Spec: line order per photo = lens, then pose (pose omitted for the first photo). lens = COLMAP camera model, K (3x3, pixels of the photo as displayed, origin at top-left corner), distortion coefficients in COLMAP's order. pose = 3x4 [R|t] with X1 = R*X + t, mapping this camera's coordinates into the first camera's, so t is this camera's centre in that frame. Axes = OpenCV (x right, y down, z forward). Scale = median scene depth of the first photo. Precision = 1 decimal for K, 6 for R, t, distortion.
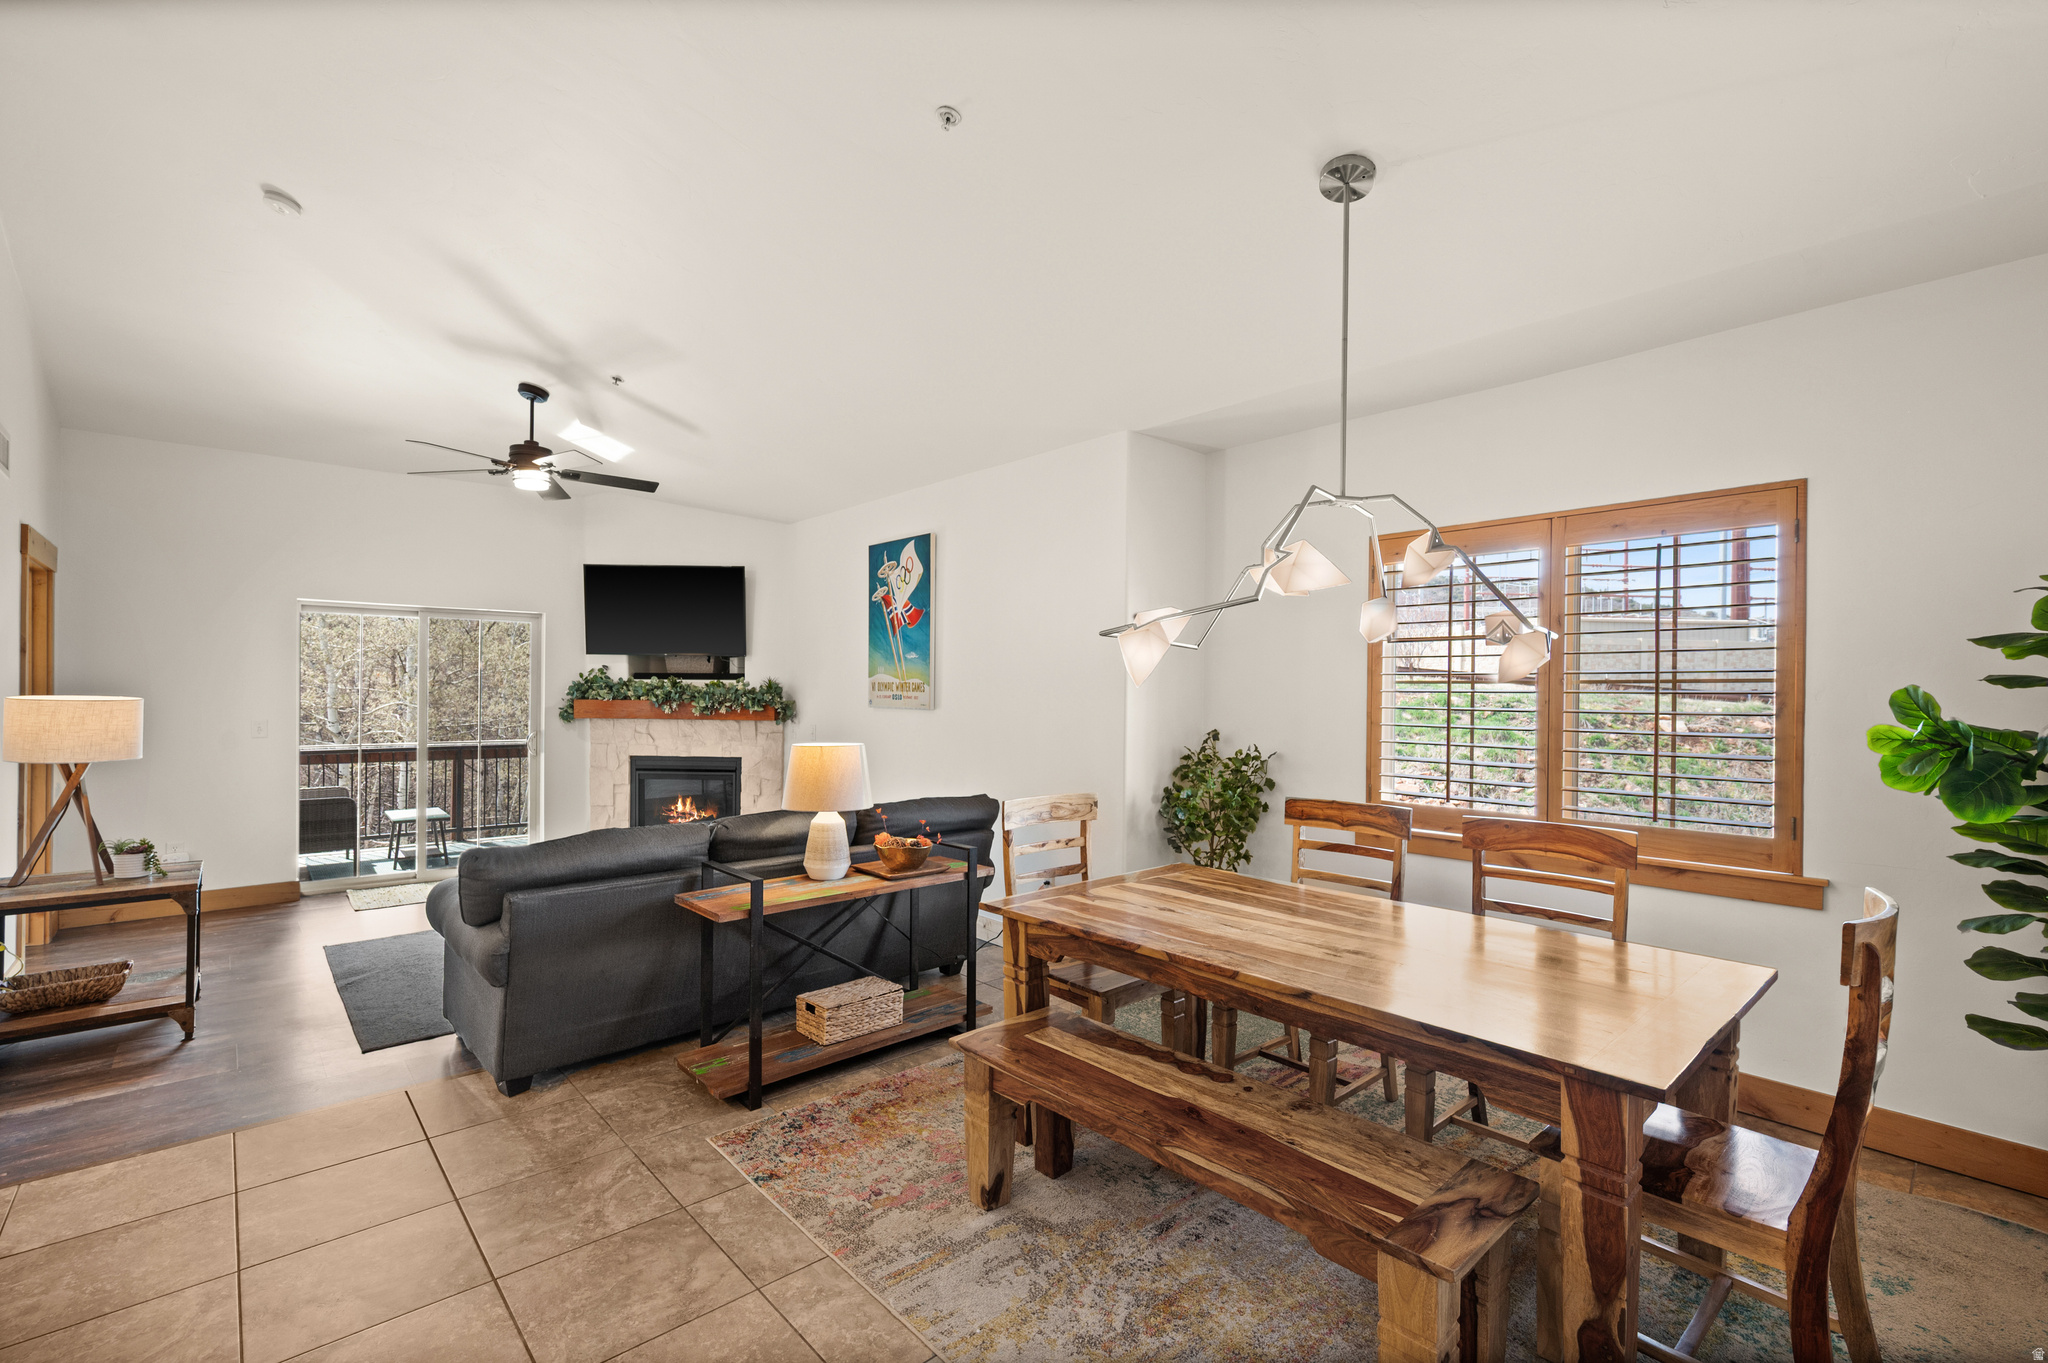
lens RADIAL K [[882.8, 0, 1072.8], [0, 882.8, 690.2], [0, 0, 1]] dist [0.002032, -0.000080]
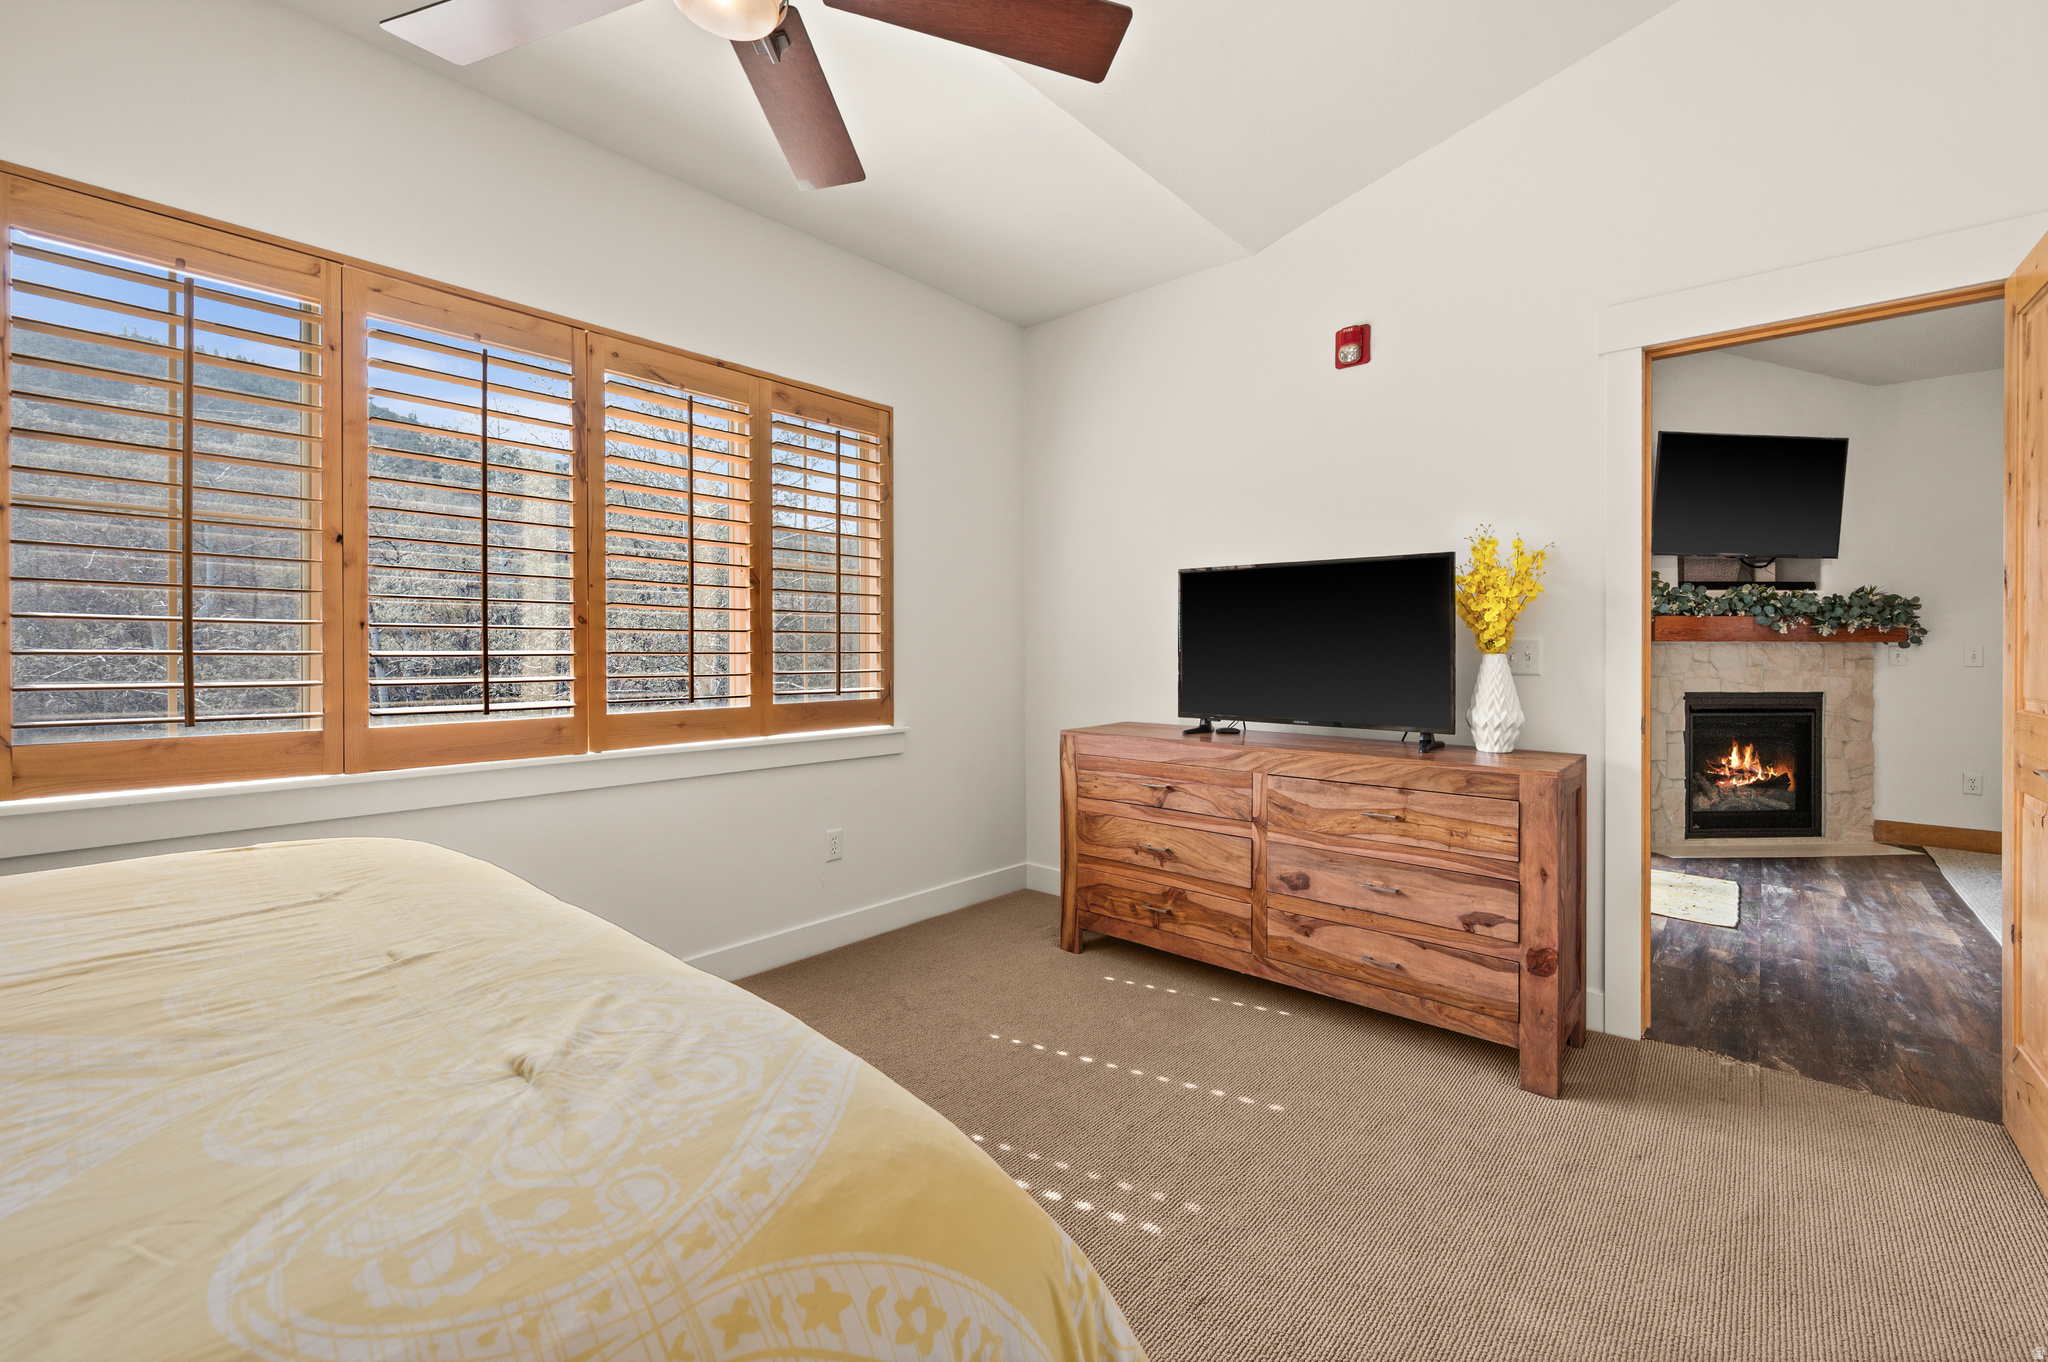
lens RADIAL K [[847.1, 0, 1032.6], [0, 847.1, 653.6], [0, 0, 1]] dist [-0.001225, -0.000666]
pose [[0.996109, -0.010680, 0.087483, -1.311765], [0.010245, 0.999933, 0.005428, 0.037604], [-0.087535, -0.004511, 0.996151, 0.394748]]
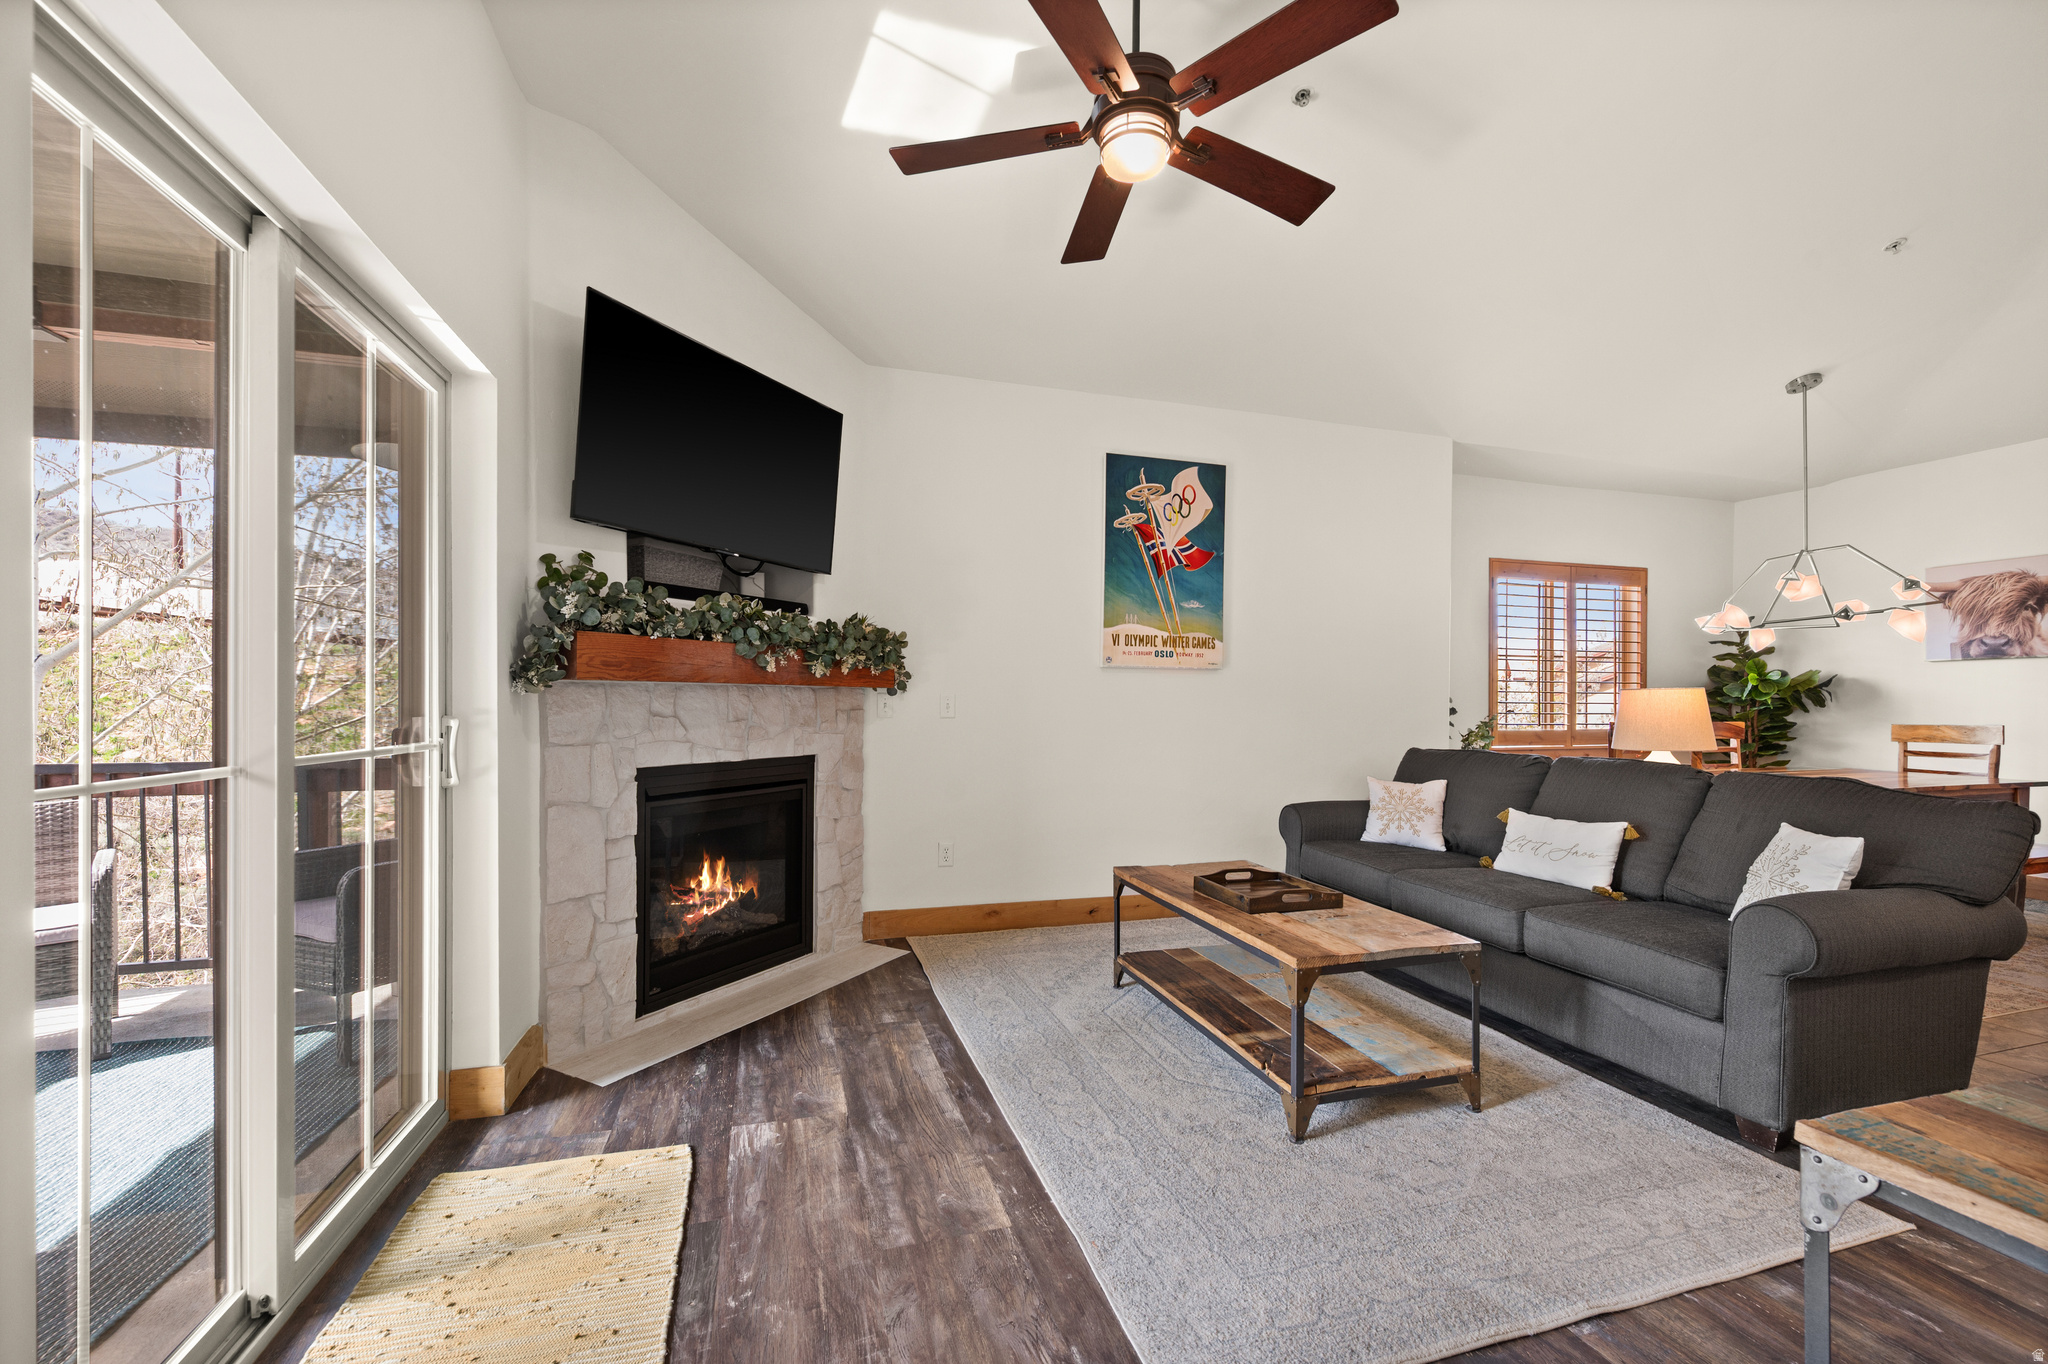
lens RADIAL K [[824.6, 0, 1030.8], [0, 824.6, 695.0], [0, 0, 1]] dist [-0.002207, 0.000485]
pose [[0.452339, -0.002161, 0.891844, -0.914018], [-0.003115, 0.999987, 0.004003, 0.042082], [-0.891841, -0.004588, 0.452326, 0.757538]]
